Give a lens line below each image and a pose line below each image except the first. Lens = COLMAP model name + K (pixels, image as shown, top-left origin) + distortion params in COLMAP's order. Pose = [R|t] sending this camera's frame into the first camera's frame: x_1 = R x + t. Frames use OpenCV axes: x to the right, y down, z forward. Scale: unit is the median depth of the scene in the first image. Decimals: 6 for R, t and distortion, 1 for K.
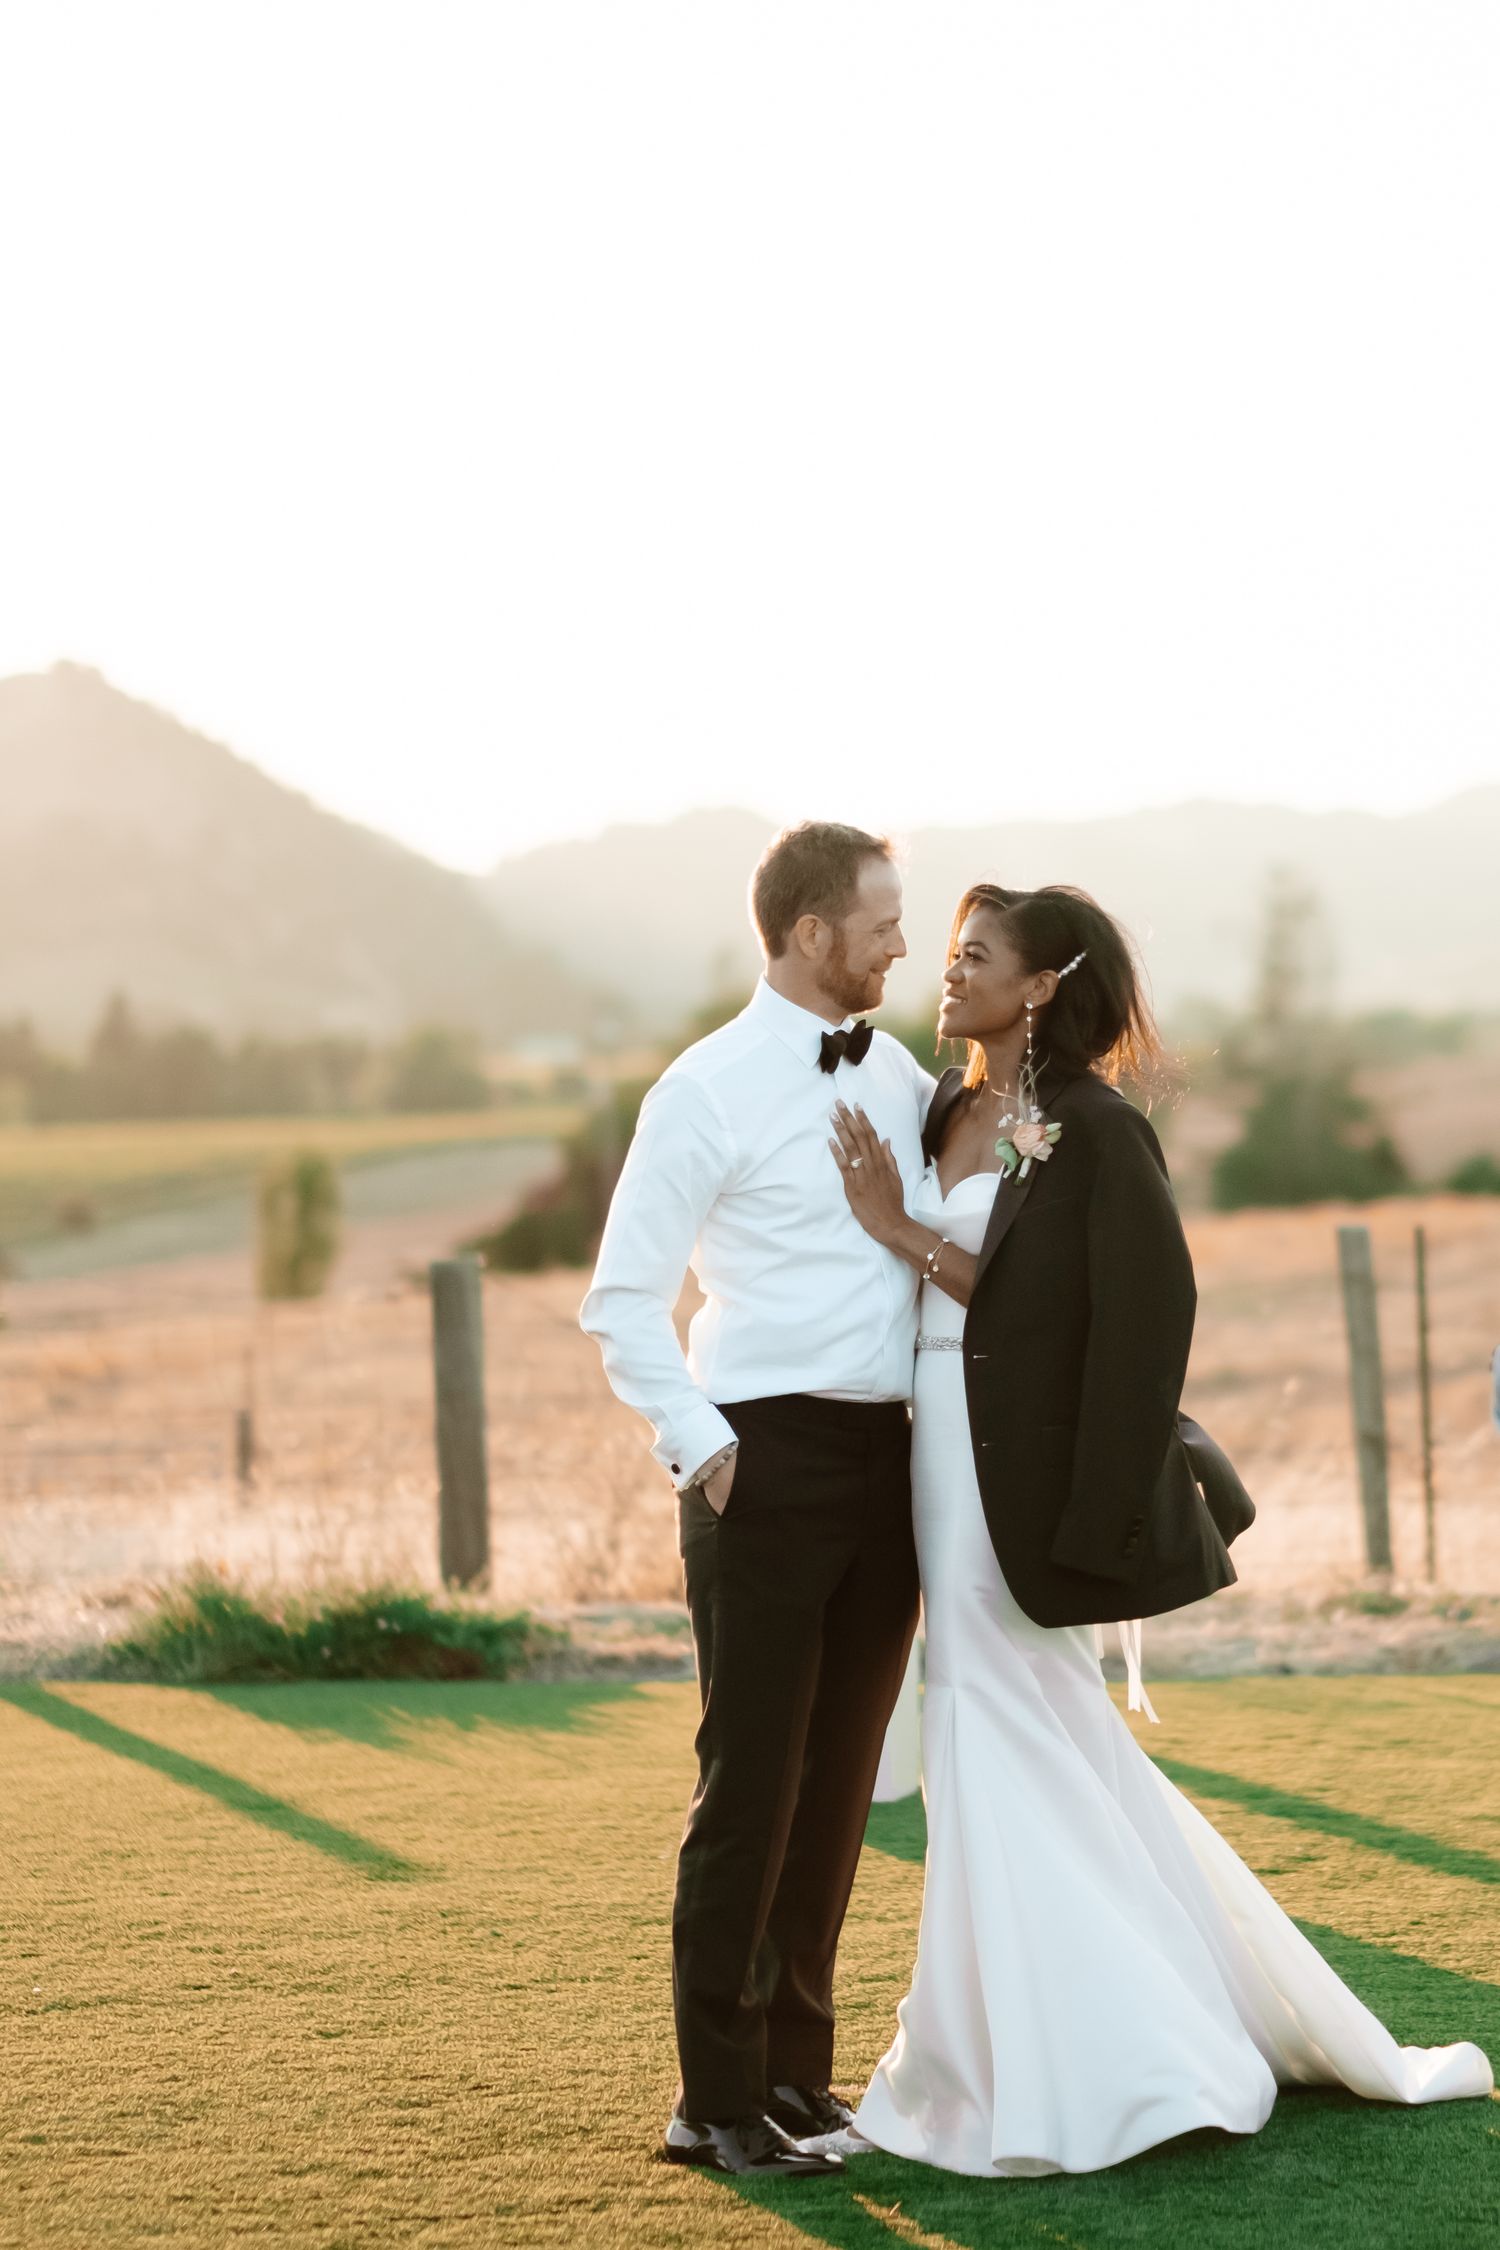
lens RADIAL K [[5661.6, 0, 750.0], [0, 5661.6, 1125.0], [0, 0, 1]] dist [0.064879, -0.059663]
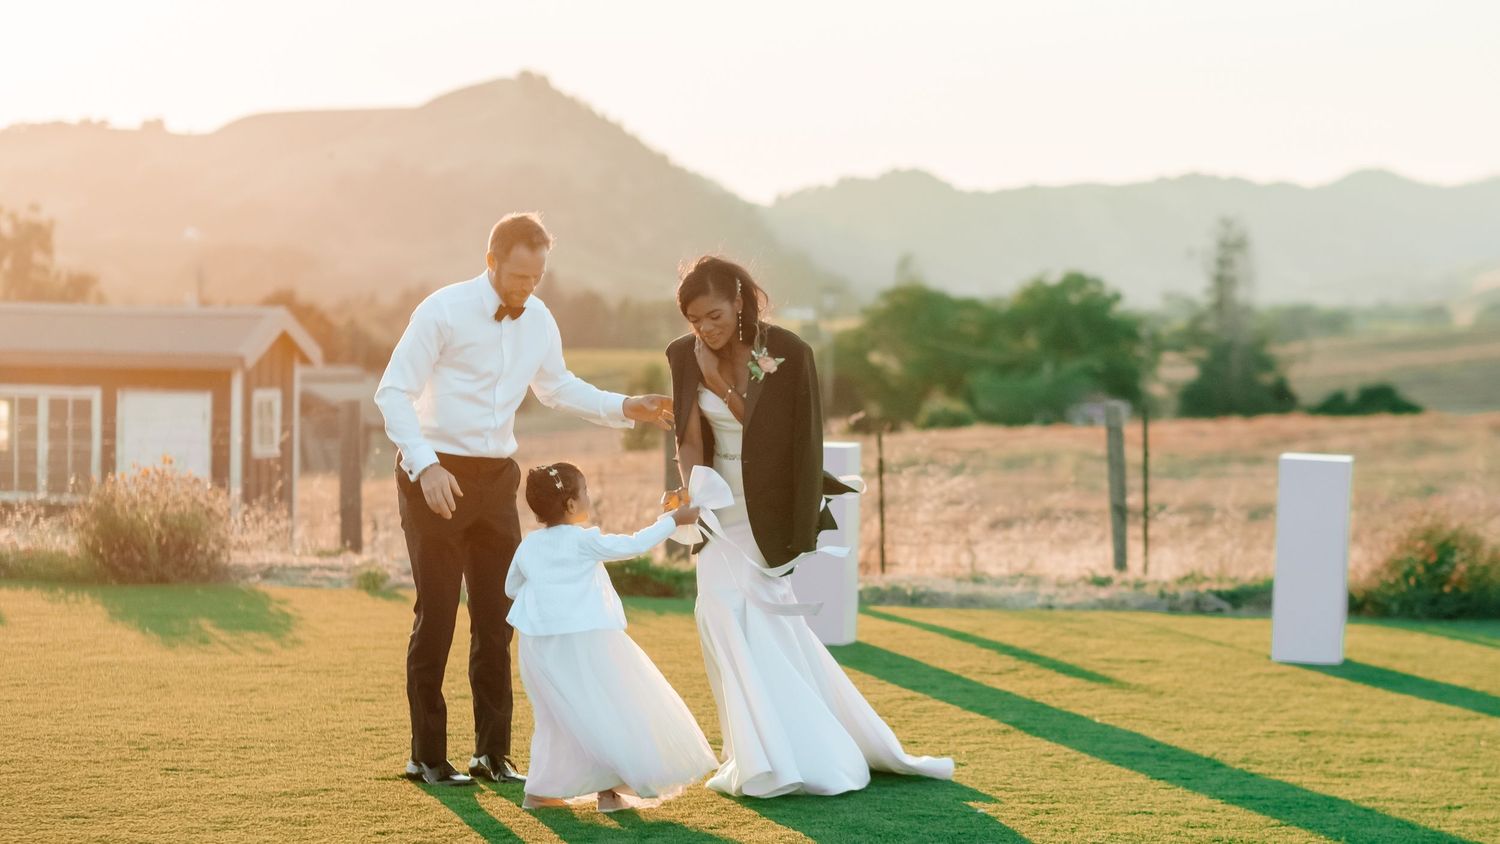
lens RADIAL K [[3789.9, 0, 750.0], [0, 3789.9, 422.0], [0, 0, 1]] dist [-0.117485, -0.068890]
pose [[0.997382, 0.037197, -0.062020, 0.060653], [-0.036315, 0.999223, 0.015302, 0.008402], [0.062541, -0.013010, 0.997958, -0.373574]]
